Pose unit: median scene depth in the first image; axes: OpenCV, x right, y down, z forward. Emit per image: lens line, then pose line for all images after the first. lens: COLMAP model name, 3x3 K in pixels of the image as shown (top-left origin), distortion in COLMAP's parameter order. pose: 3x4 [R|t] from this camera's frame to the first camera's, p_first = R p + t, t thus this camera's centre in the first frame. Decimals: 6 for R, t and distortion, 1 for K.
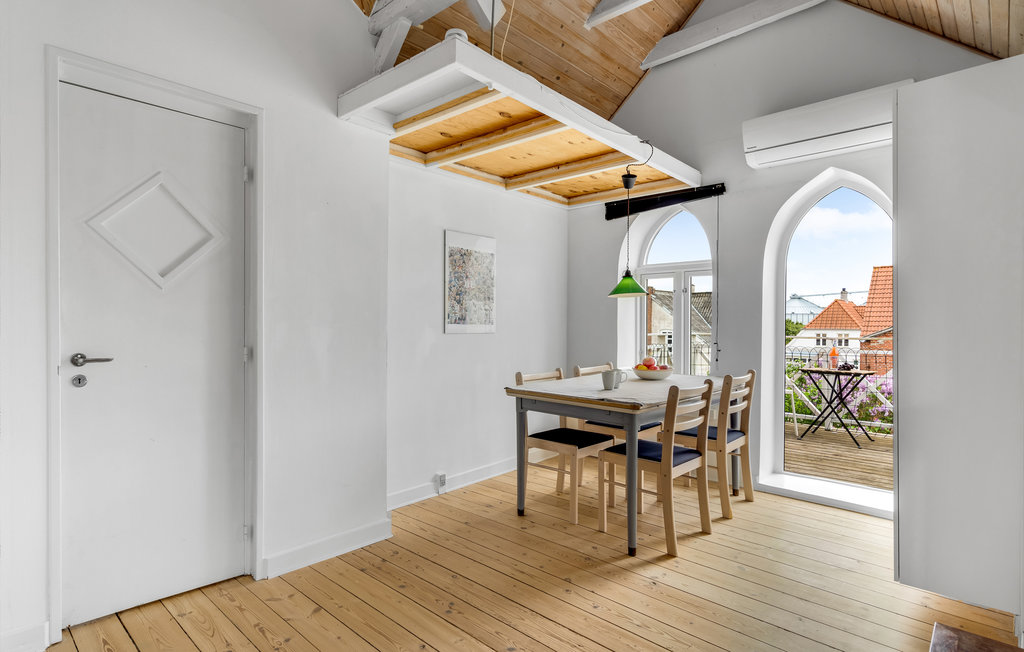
lens RADIAL K [[543.4, 0, 512.0], [0, 543.4, 326.0], [0, 0, 1]] dist [-0.002497, -0.000331]
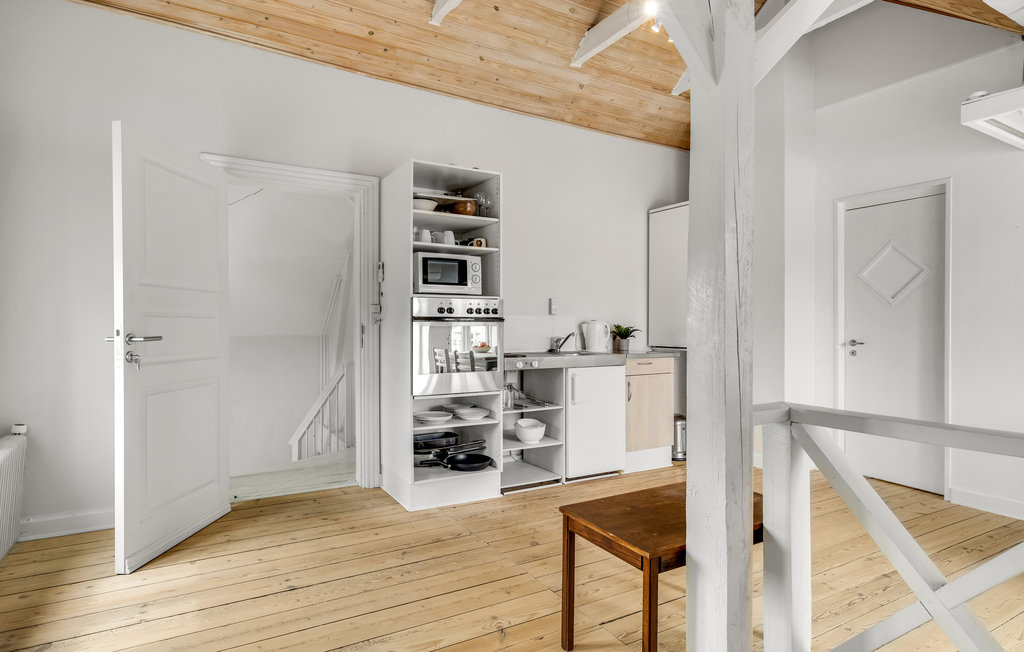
lens RADIAL K [[543.4, 0, 512.0], [0, 543.4, 326.0], [0, 0, 1]] dist [-0.002497, -0.000331]
pose [[-0.298684, -0.003726, -0.954345, 1.340642], [-0.007573, 0.999970, -0.001534, 0.010233], [0.954322, 0.006769, -0.298703, 0.334680]]
